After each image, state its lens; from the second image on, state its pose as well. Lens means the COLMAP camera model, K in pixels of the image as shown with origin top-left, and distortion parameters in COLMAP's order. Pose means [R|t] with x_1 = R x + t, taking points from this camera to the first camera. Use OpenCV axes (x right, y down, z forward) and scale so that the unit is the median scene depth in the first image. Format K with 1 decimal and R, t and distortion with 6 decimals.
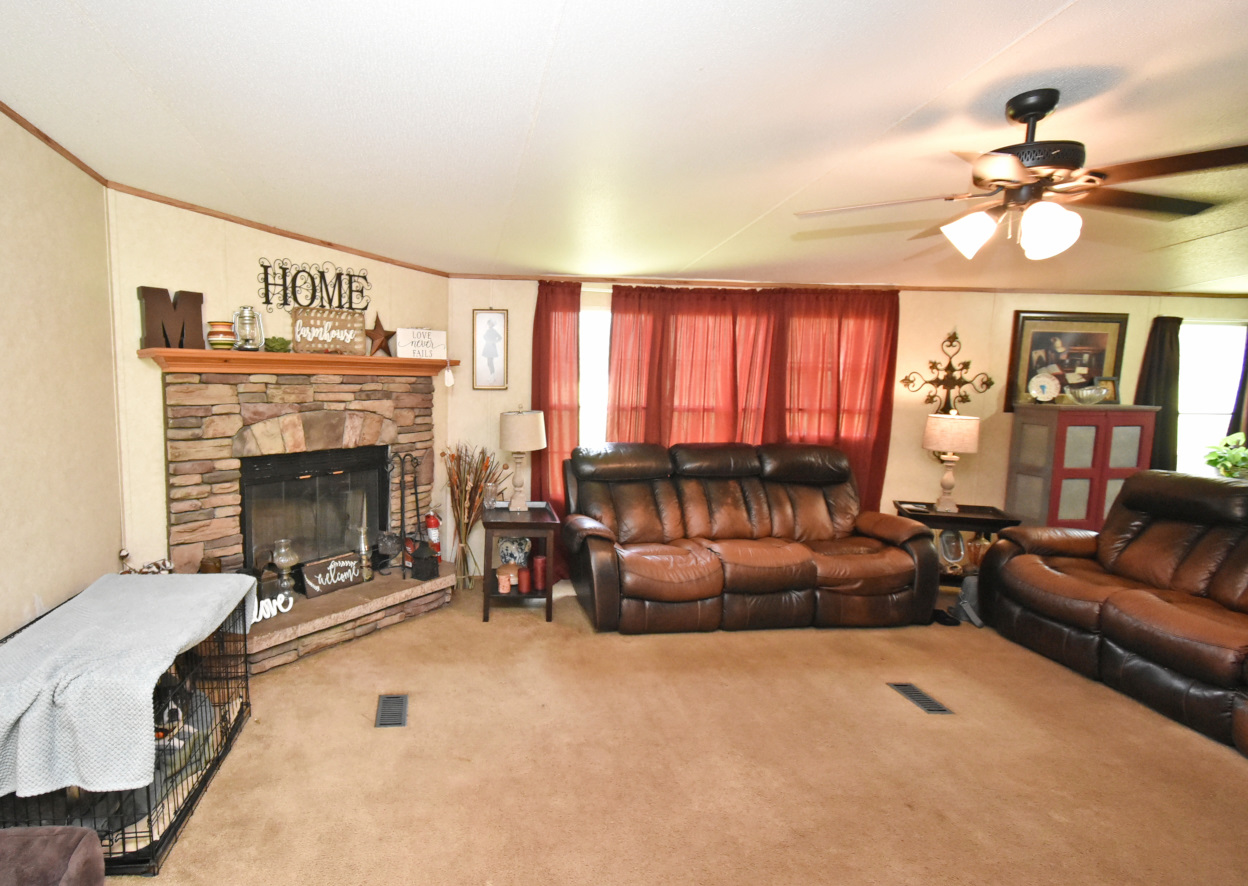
lens RADIAL K [[655.5, 0, 500.5], [0, 655.5, 443.9], [0, 0, 1]] dist [-0.001454, -0.000128]
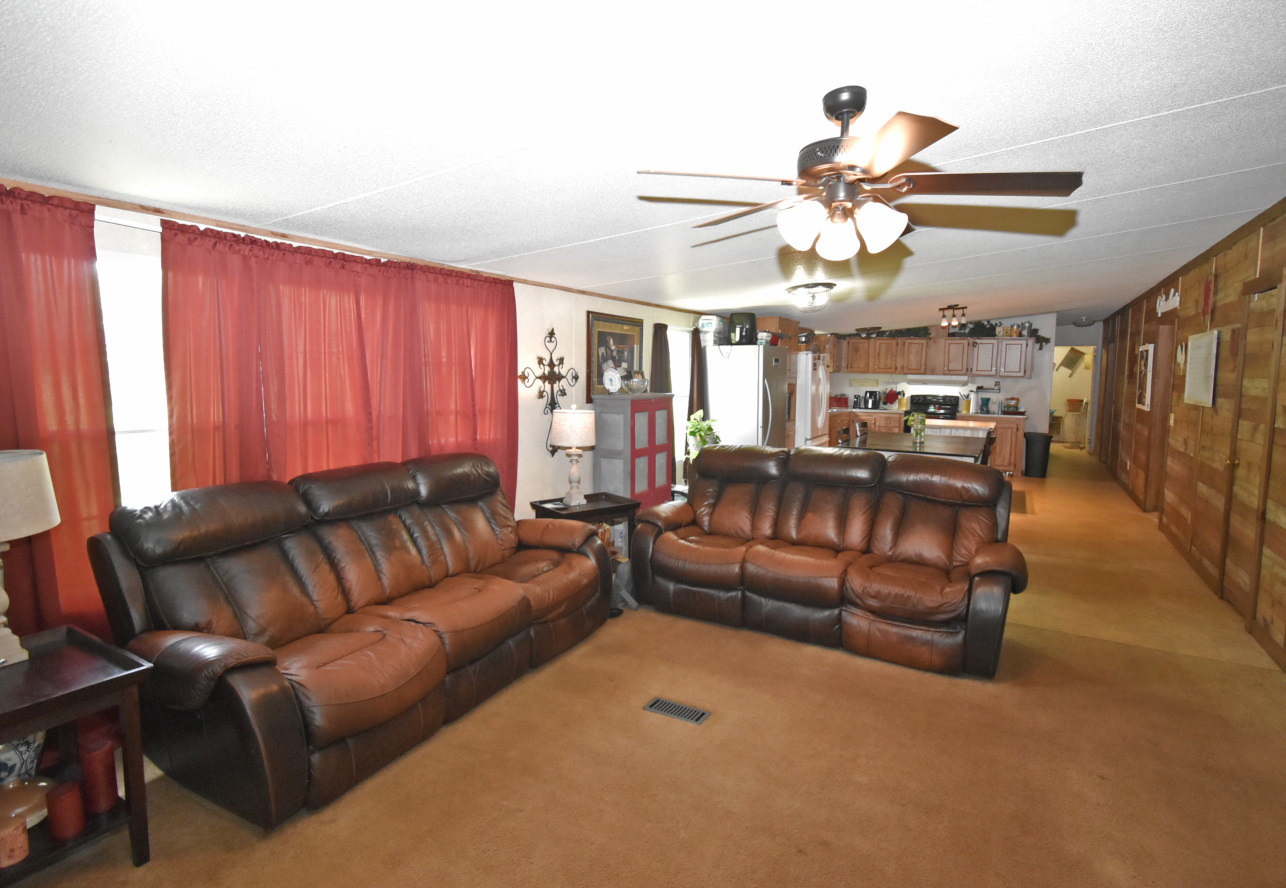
lens RADIAL K [[660.9, 0, 663.7], [0, 660.9, 432.6], [0, 0, 1]] dist [0.002820, -0.000016]
pose [[0.536189, -0.086845, 0.839619, -0.104739], [0.092091, 0.994774, 0.044082, -0.042942], [-0.839060, 0.053685, 0.541384, 0.344405]]
